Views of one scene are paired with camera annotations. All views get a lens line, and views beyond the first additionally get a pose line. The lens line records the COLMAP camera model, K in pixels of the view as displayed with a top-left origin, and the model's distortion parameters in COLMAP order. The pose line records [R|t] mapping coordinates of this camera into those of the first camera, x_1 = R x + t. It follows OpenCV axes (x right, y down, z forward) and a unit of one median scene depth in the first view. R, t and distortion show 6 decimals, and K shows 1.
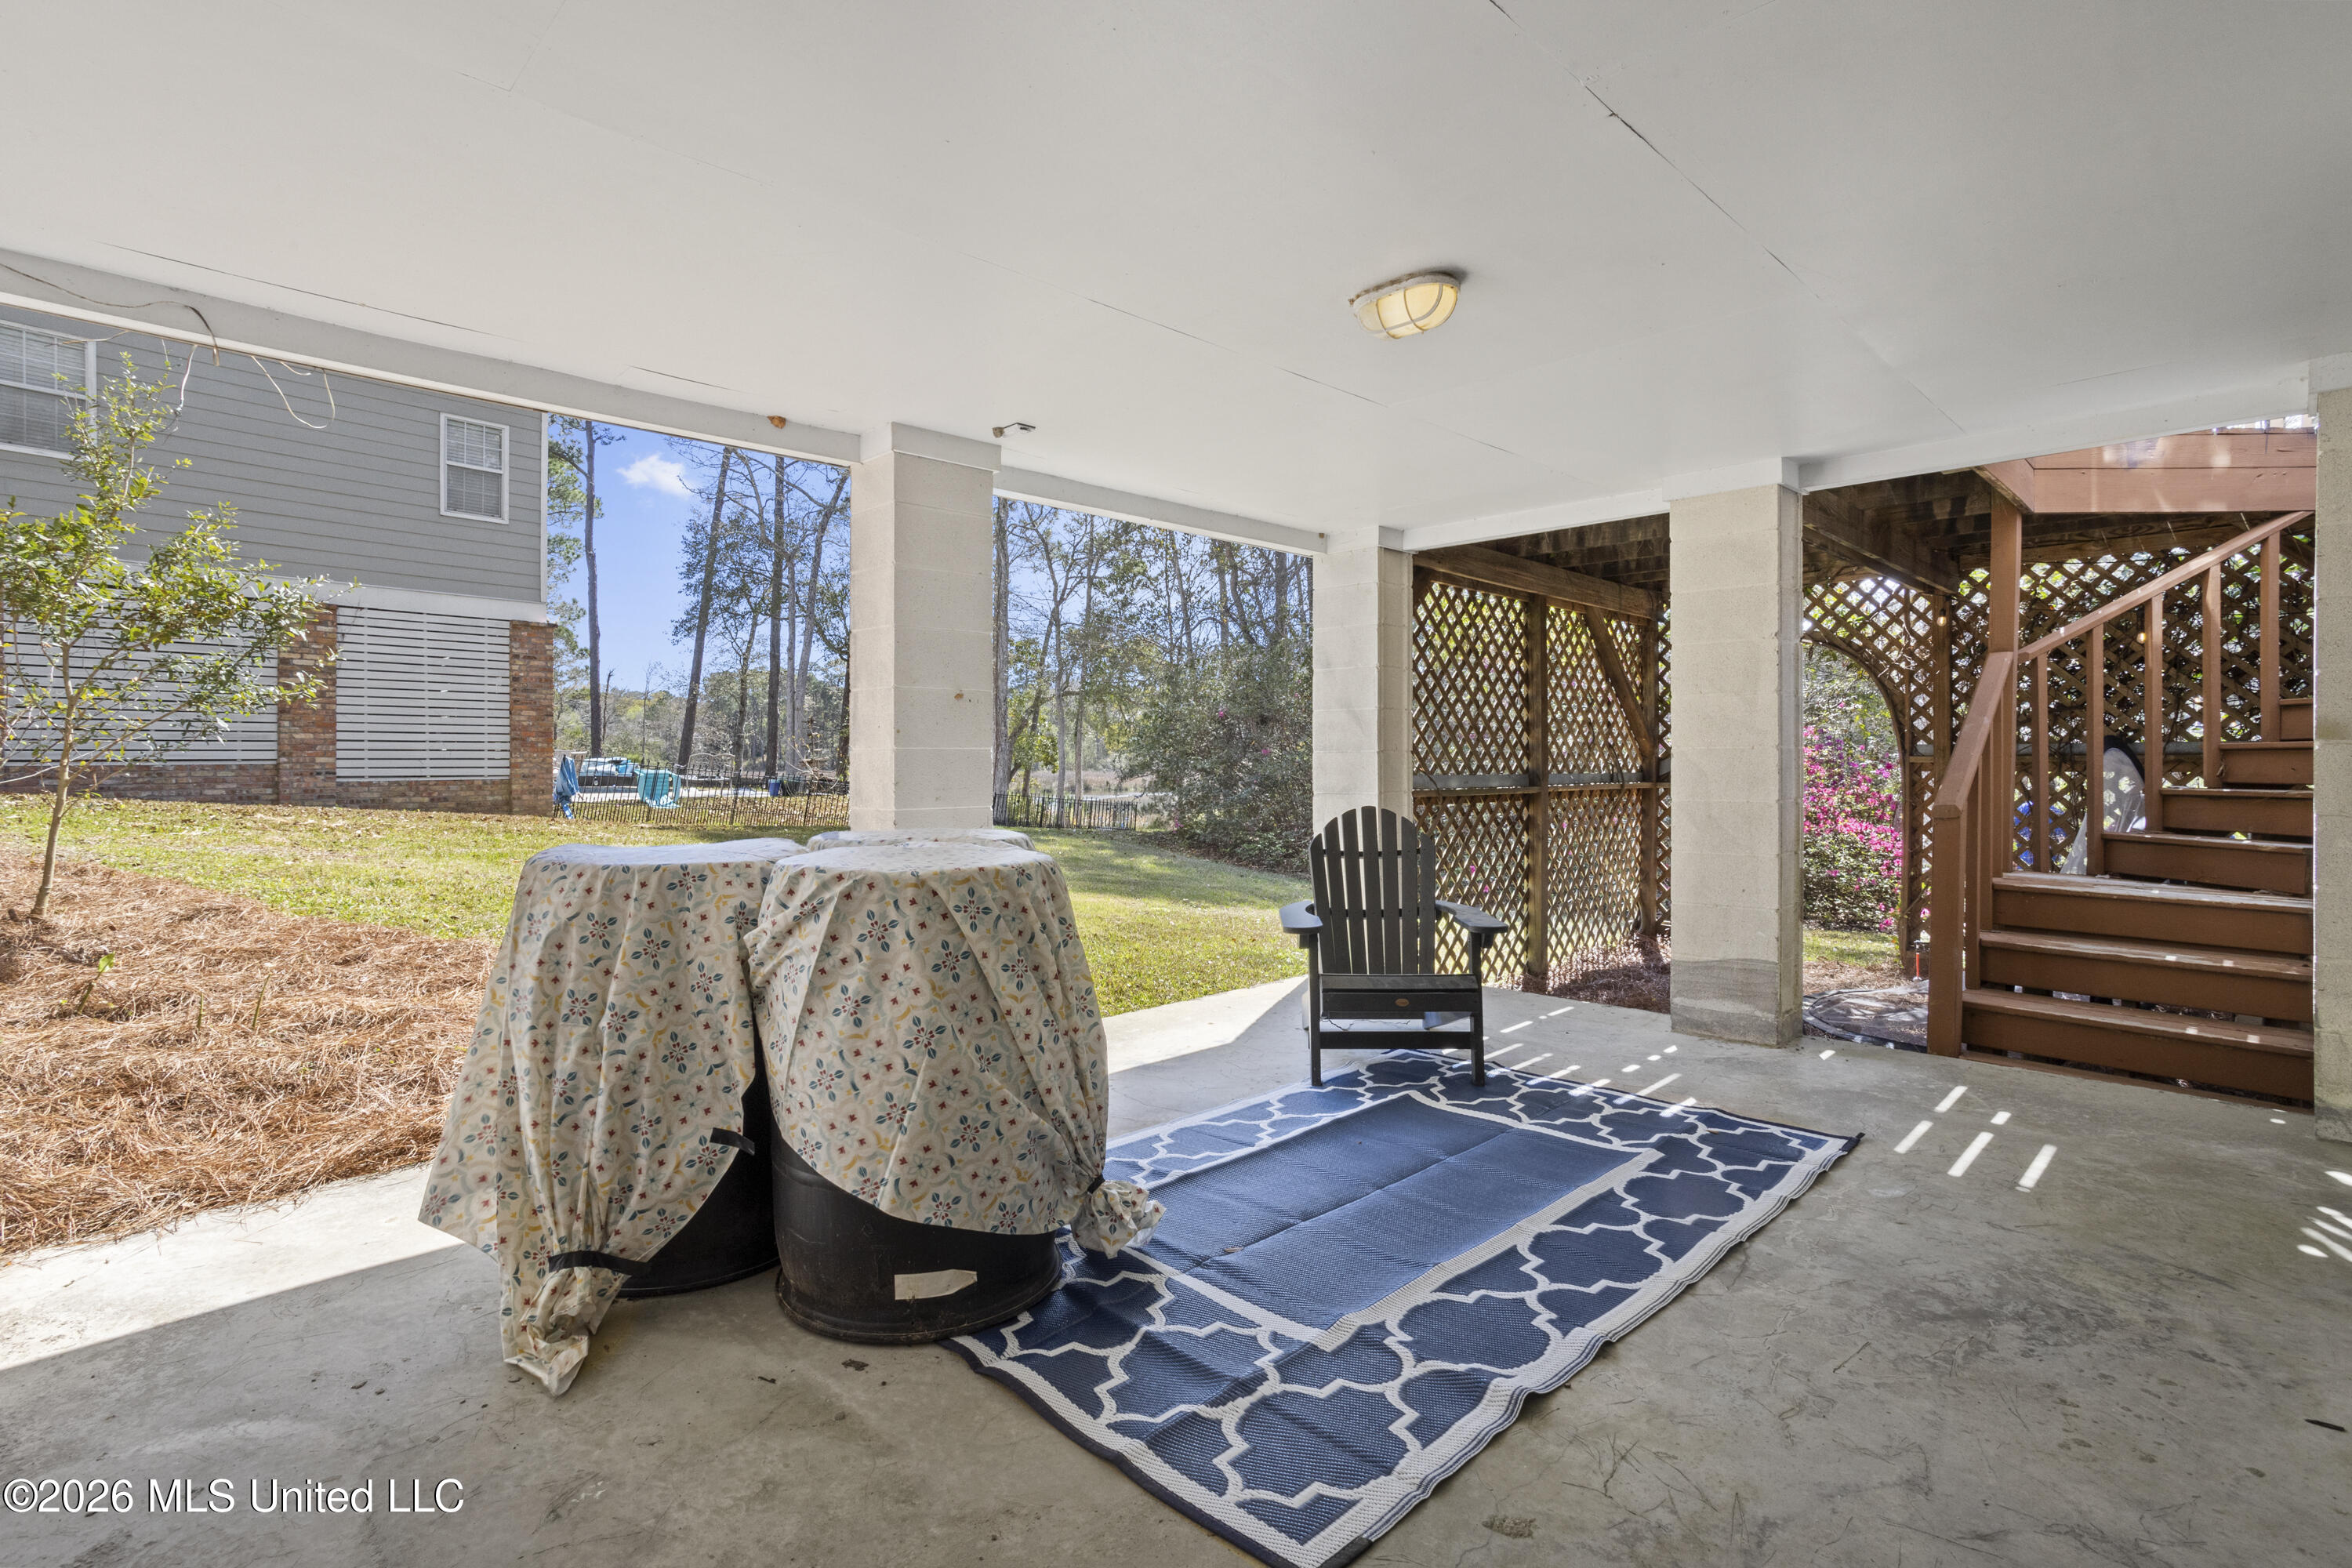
lens RADIAL K [[1132.9, 0, 1168.4], [0, 1132.9, 777.7], [0, 0, 1]] dist [-0.055838, 0.036673]
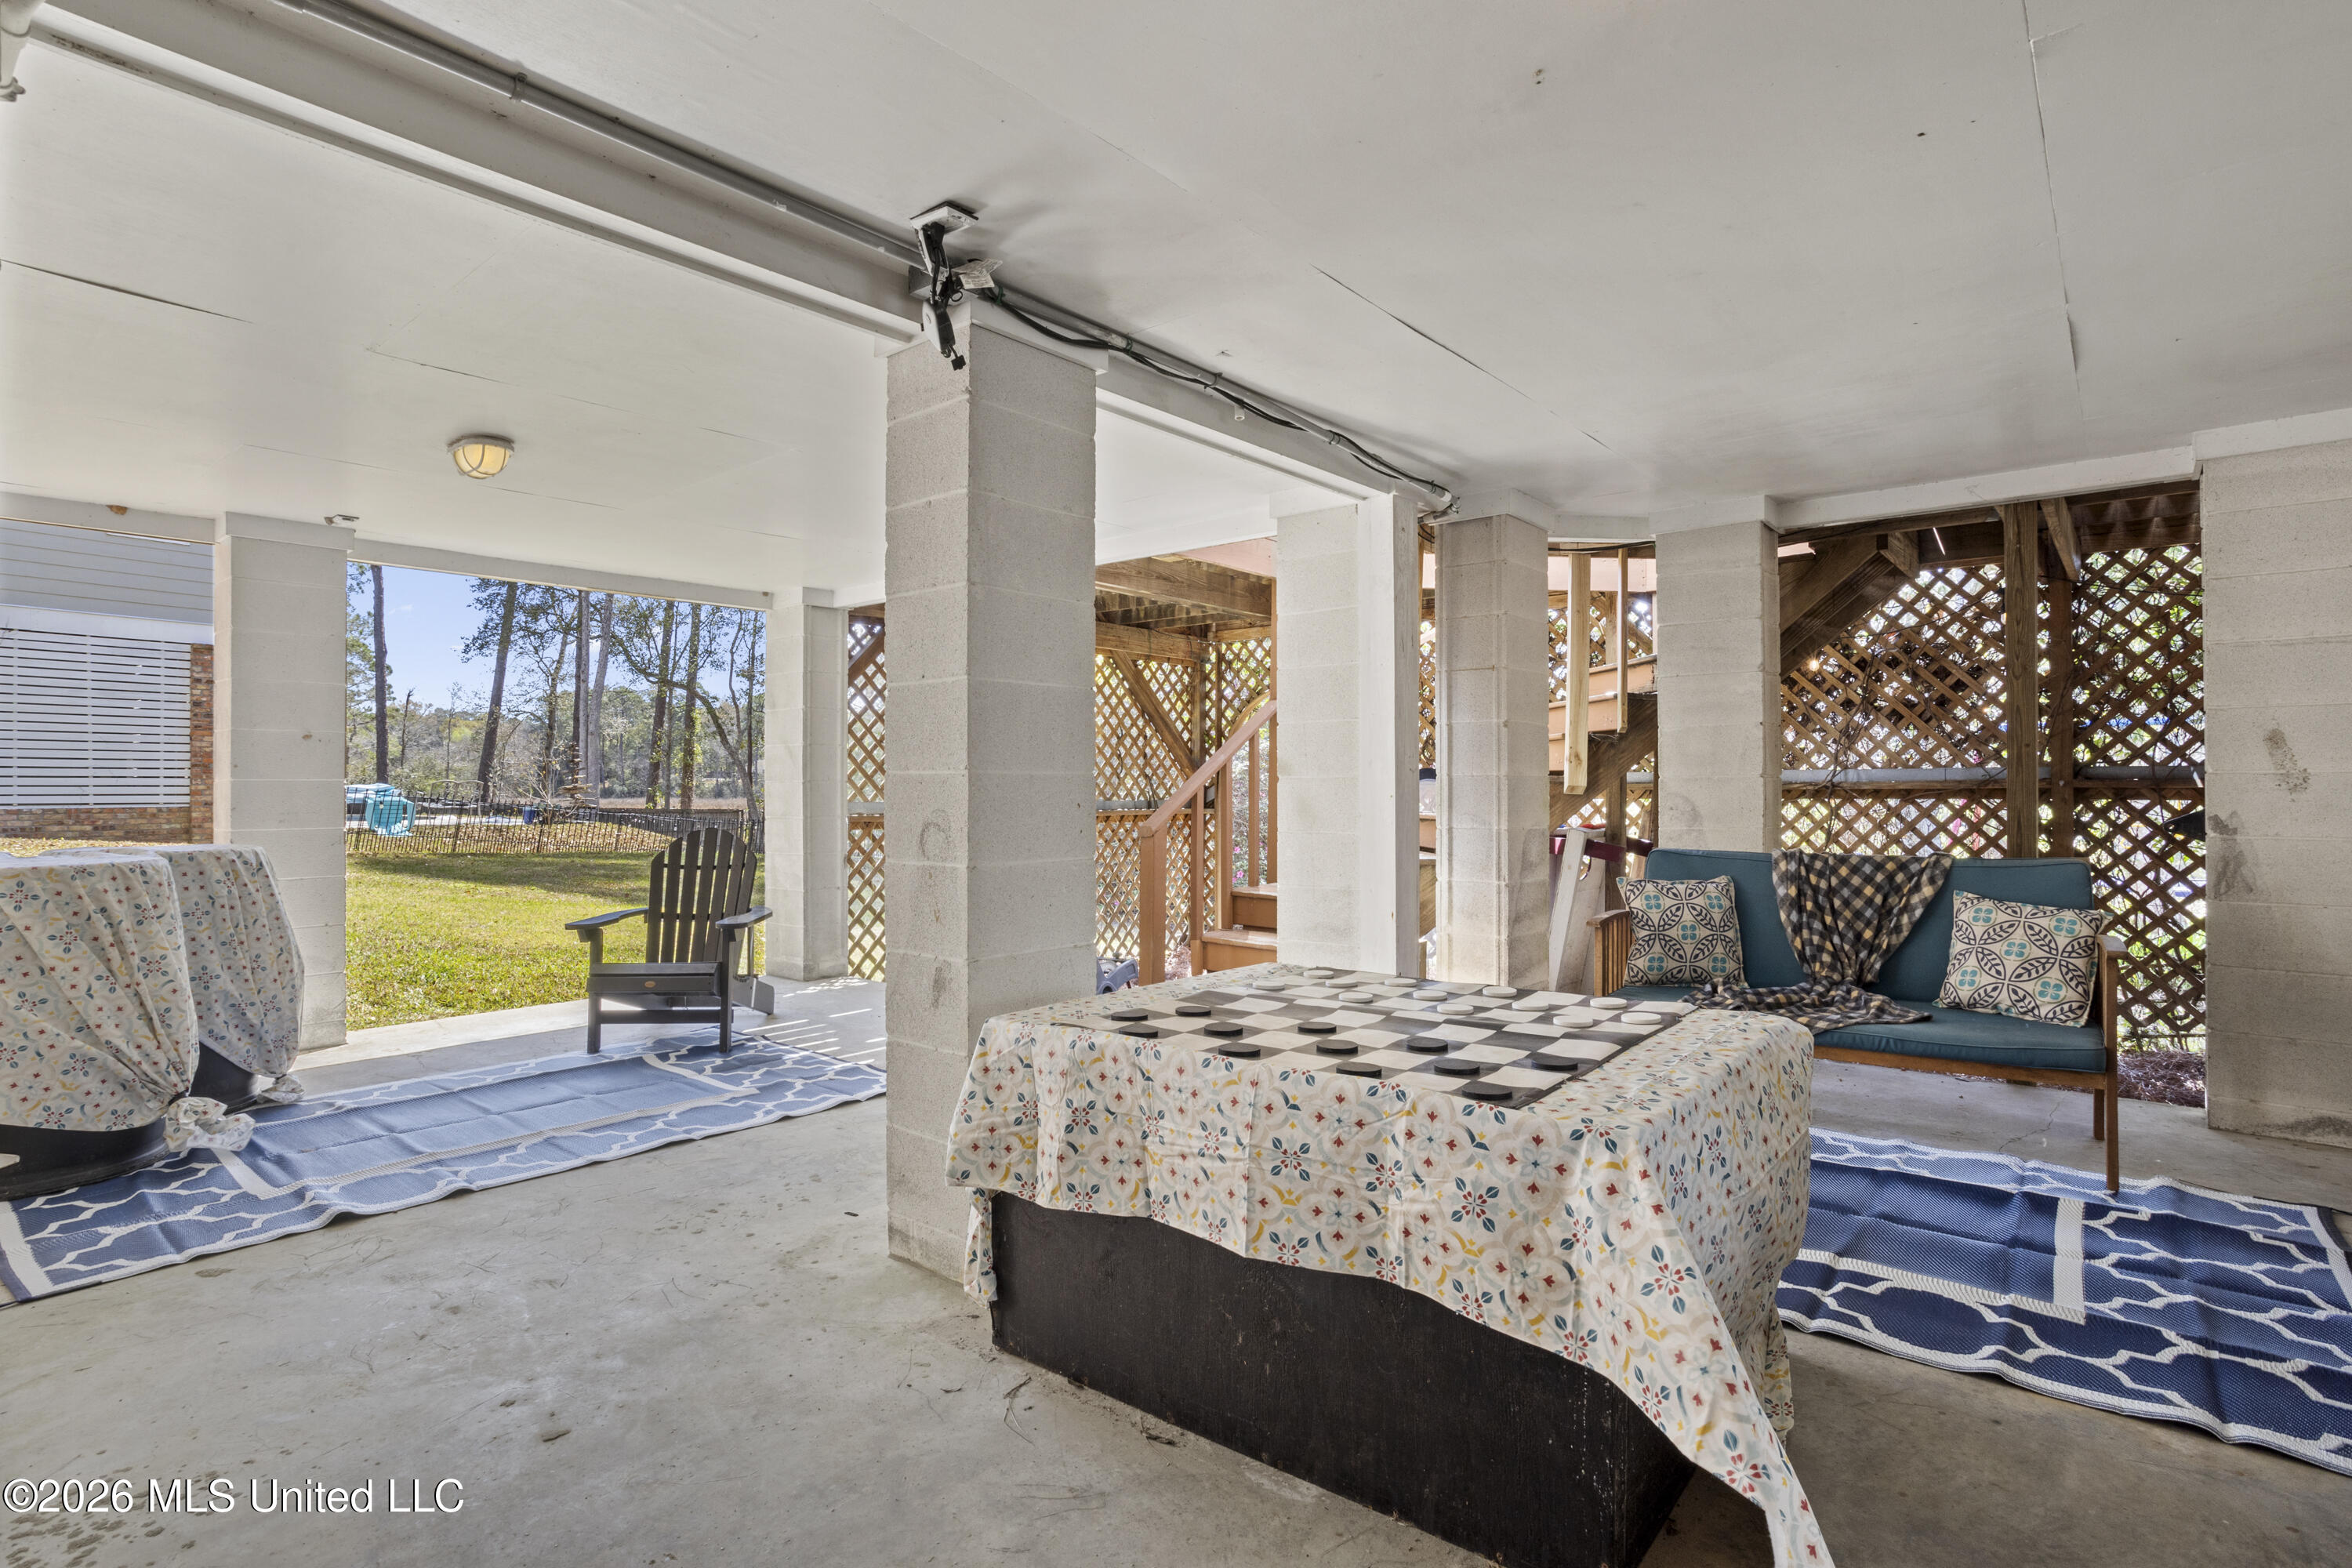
lens RADIAL K [[1180.6, 0, 1176.0], [0, 1180.6, 784.0], [0, 0, 1]] dist [-0.038620, 0.021799]
pose [[0.995386, 0.000838, 0.095952, 0.650974], [0.000883, 0.999840, -0.017886, 0.001560], [-0.095951, 0.017888, 0.995225, -0.342736]]
